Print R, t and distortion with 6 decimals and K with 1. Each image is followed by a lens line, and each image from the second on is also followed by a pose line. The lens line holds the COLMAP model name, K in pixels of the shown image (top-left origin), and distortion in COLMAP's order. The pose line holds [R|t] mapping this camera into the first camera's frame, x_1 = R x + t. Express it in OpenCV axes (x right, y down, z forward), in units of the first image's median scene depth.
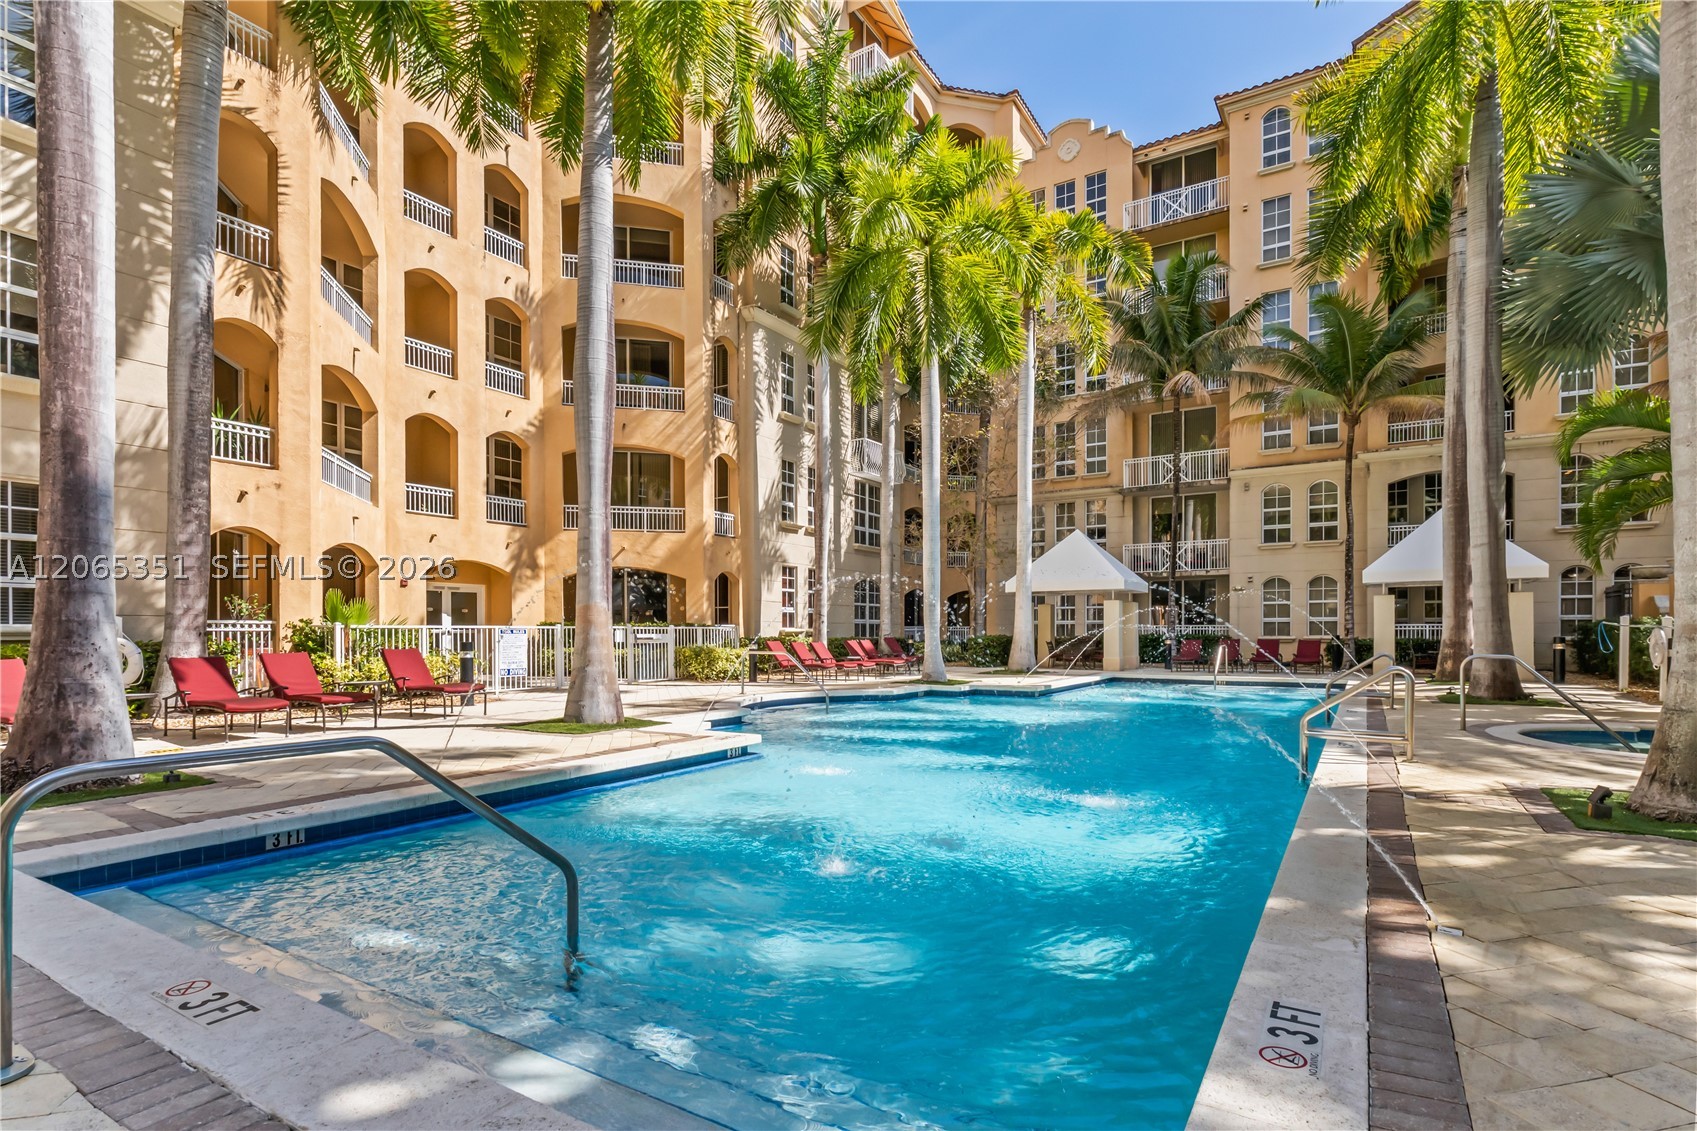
lens RADIAL K [[813.8, 0, 867.0], [0, 813.8, 635.2], [0, 0, 1]] dist [-0.004493, 0.001861]
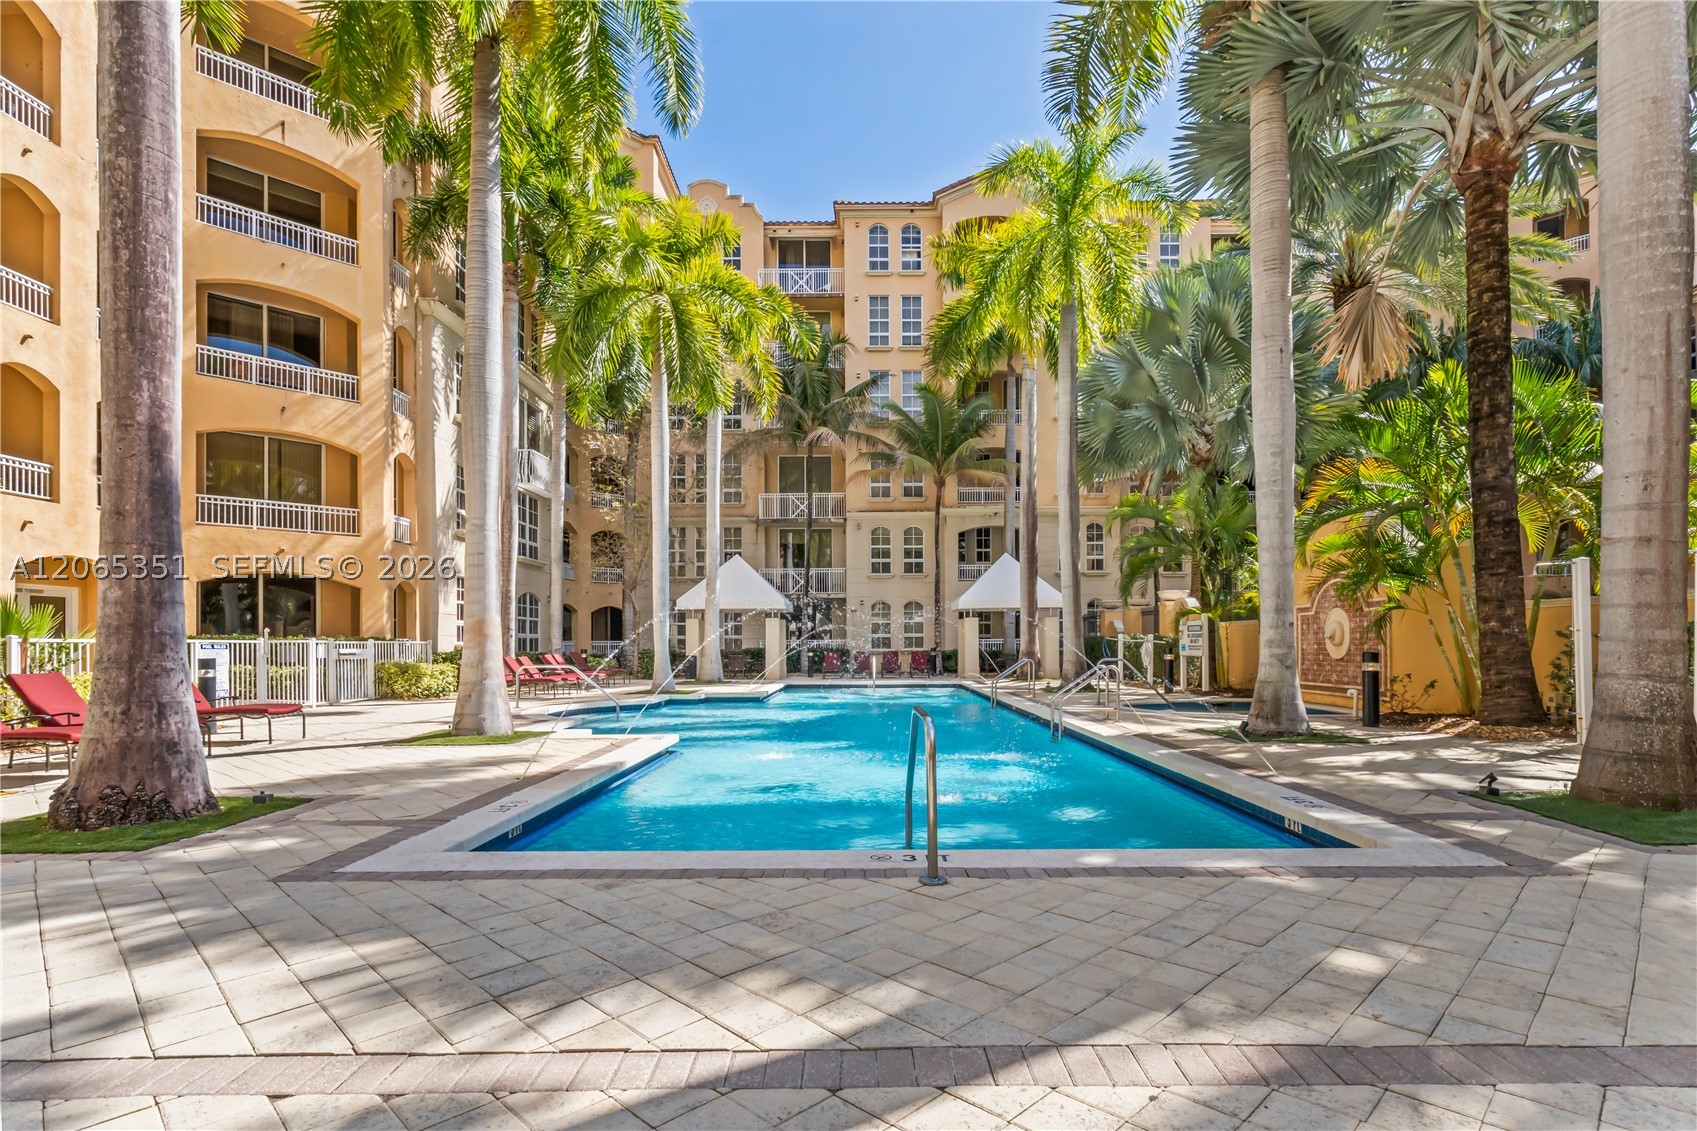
lens RADIAL K [[813.8, 0, 852.3], [0, 813.8, 635.6], [0, 0, 1]] dist [-0.004493, 0.001861]
pose [[0.858535, 0.003890, 0.512741, -0.201064], [0.005057, 0.999858, -0.016052, 0.000836], [-0.512730, 0.016374, 0.858393, -0.046709]]
